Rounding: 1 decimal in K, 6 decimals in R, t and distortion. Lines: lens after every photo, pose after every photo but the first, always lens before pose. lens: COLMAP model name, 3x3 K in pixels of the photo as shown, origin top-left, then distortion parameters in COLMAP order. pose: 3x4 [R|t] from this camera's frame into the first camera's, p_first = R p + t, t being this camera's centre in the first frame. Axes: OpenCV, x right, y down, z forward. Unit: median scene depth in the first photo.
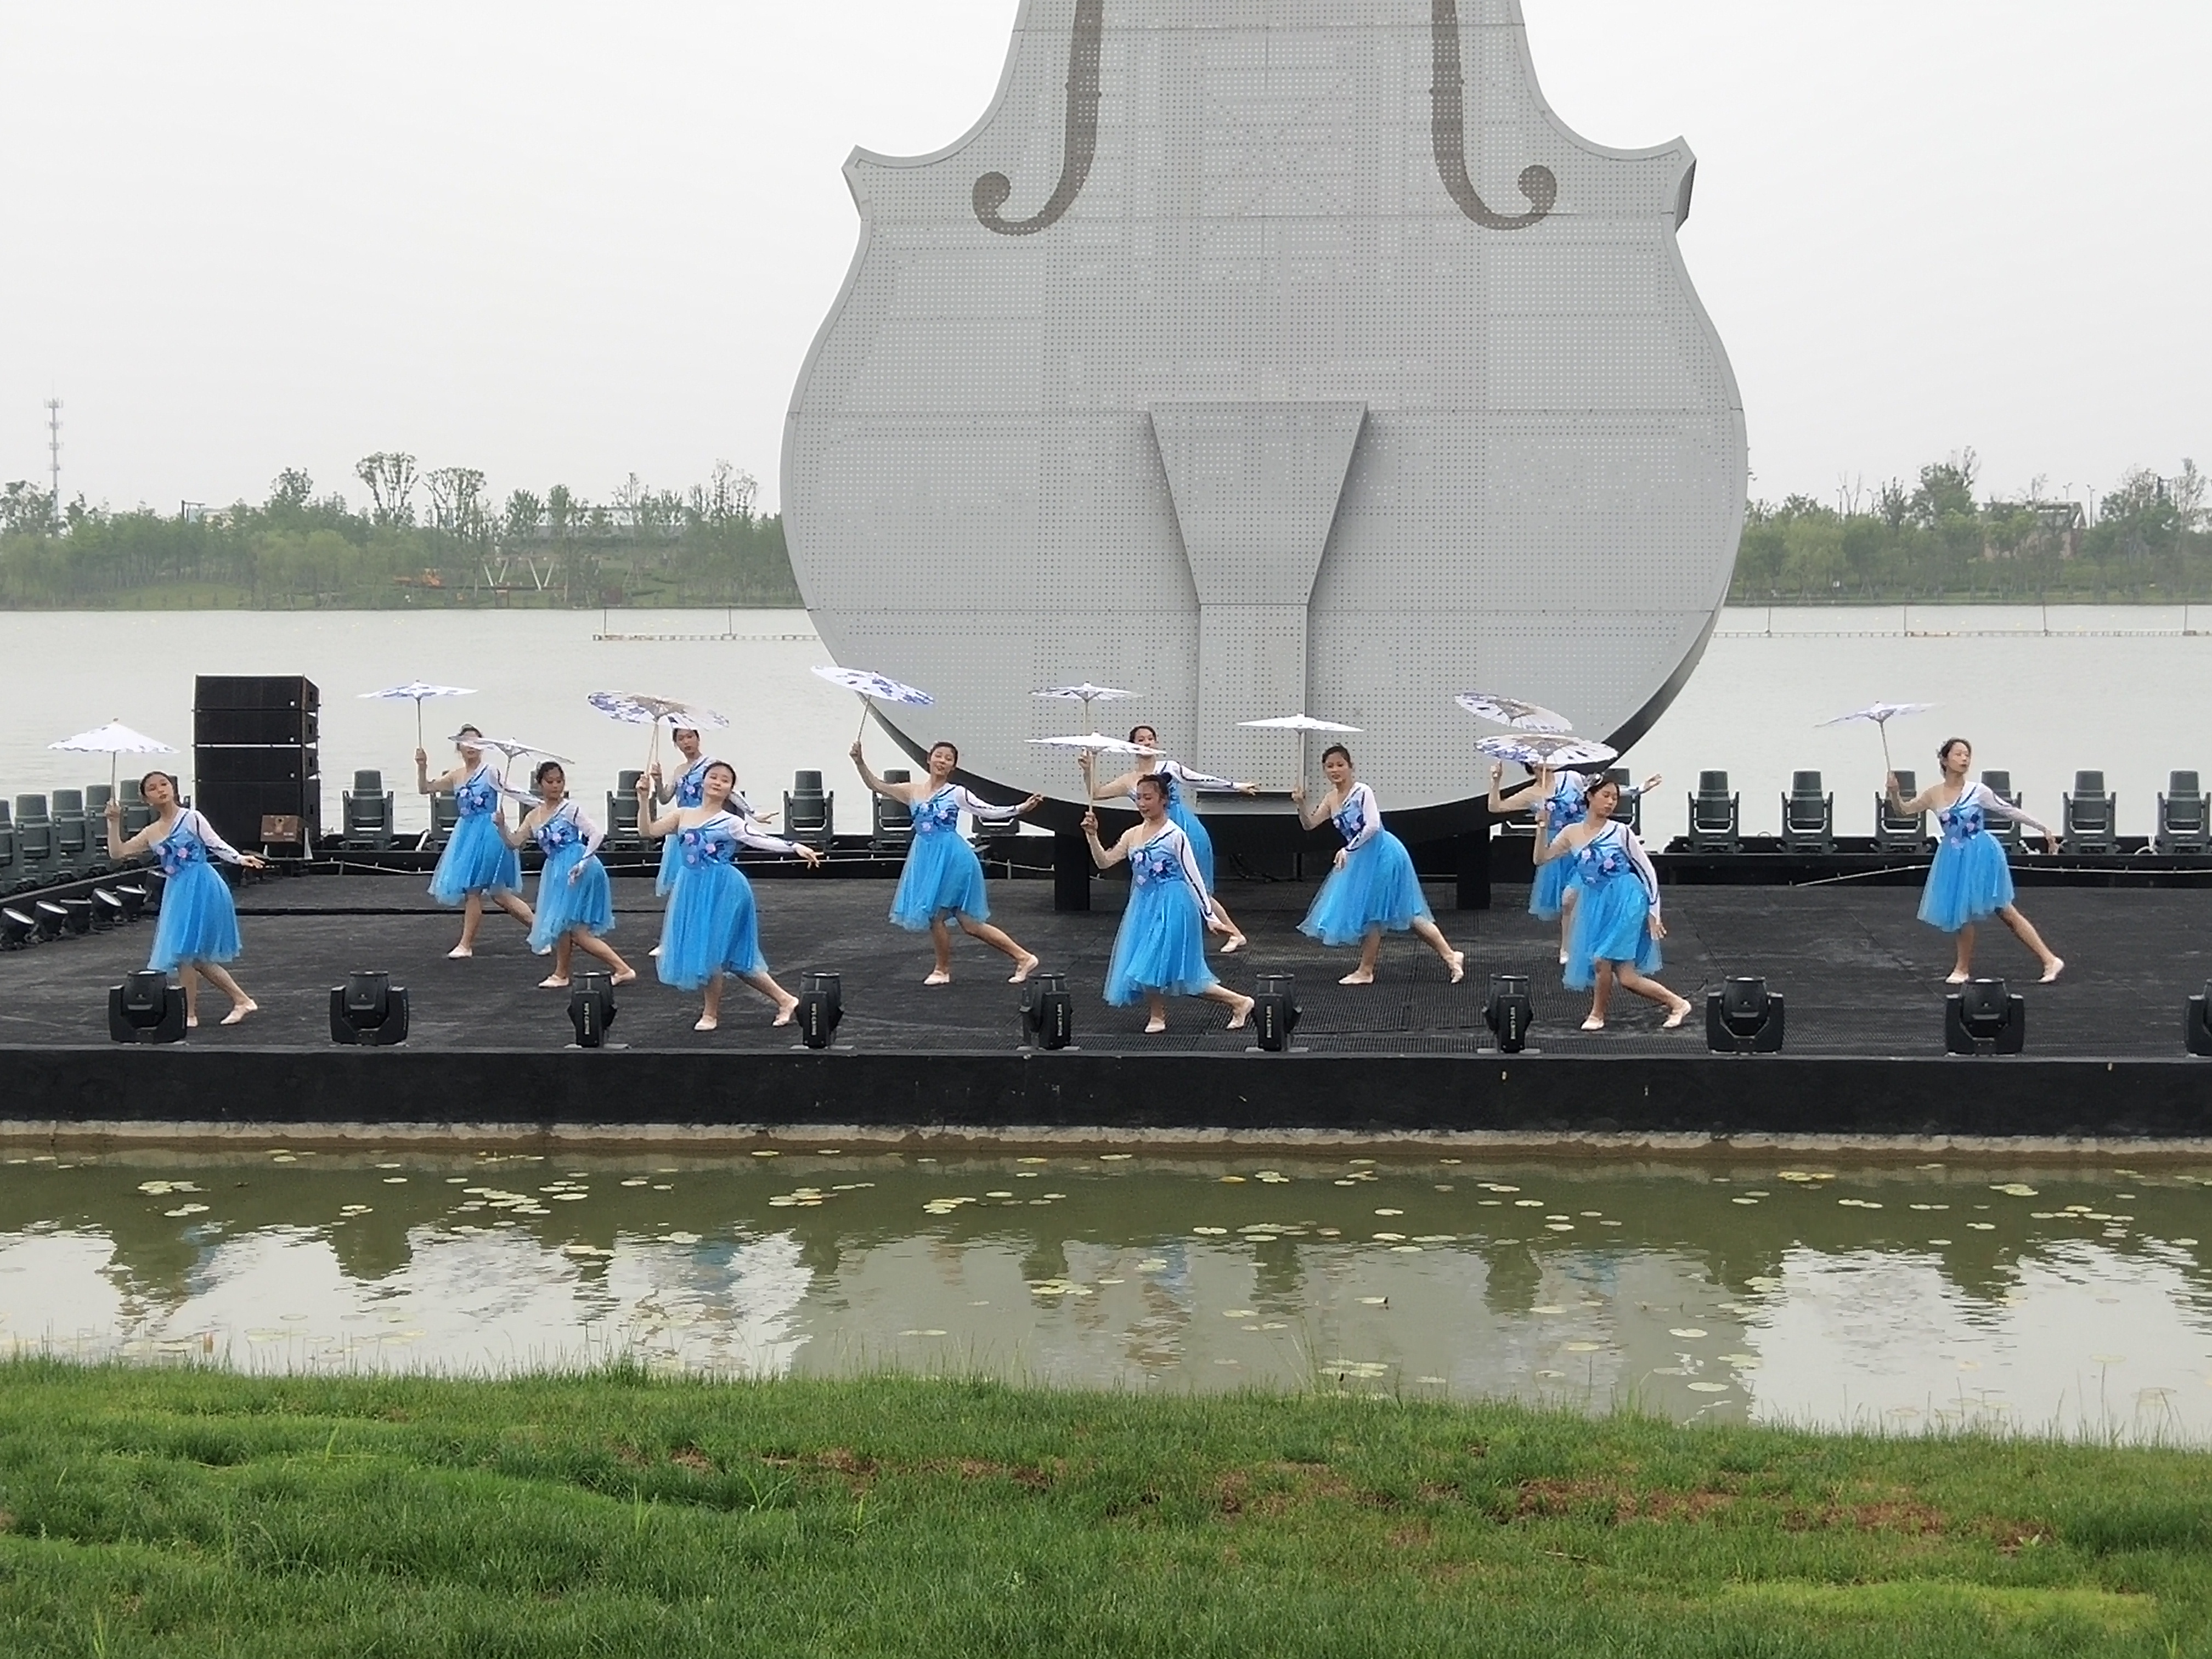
lens RADIAL K [[4282.8, 0, 1061.2], [0, 4282.8, 871.4], [0, 0, 1]] dist [-0.001172, 0.000000]
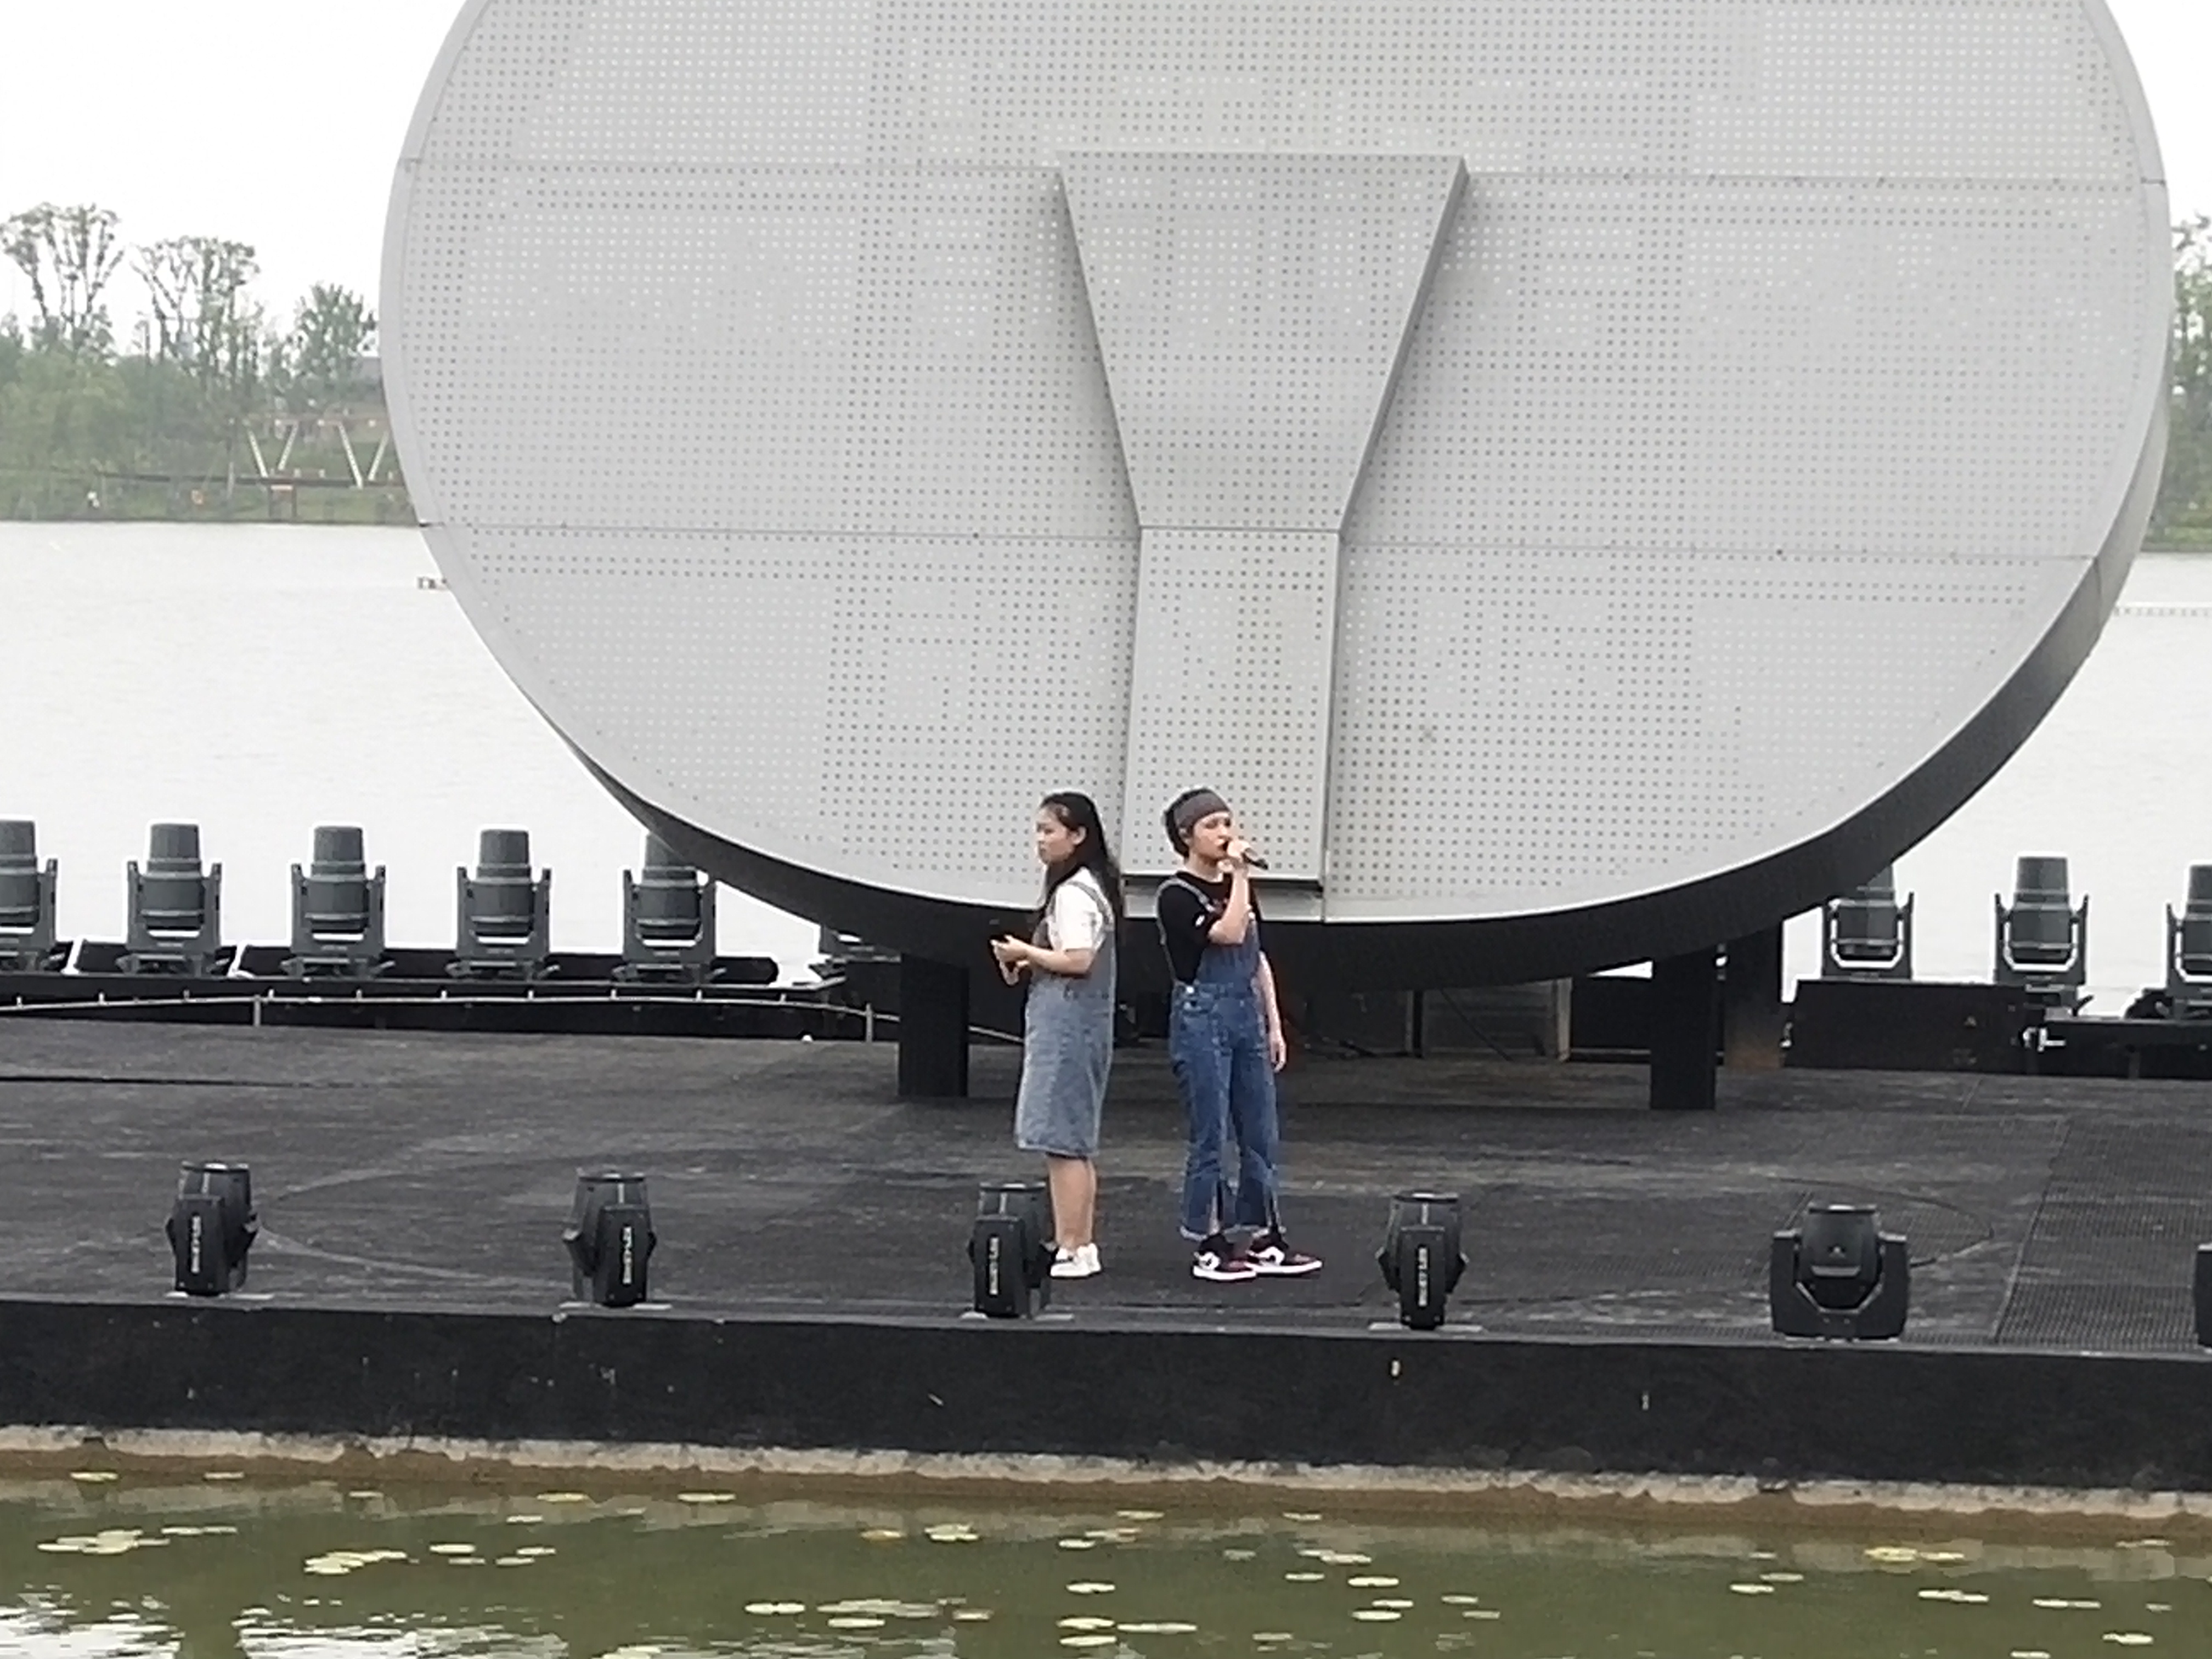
lens RADIAL K [[8853.8, 0, 1096.3], [0, 8853.8, 835.9], [0, 0, 1]] dist [-0.026241, 0.000000]
pose [[0.998781, 0.019981, -0.045147, 0.111592], [-0.021245, 0.999391, -0.027683, 0.010507], [0.044566, 0.028609, 0.998597, -0.159489]]
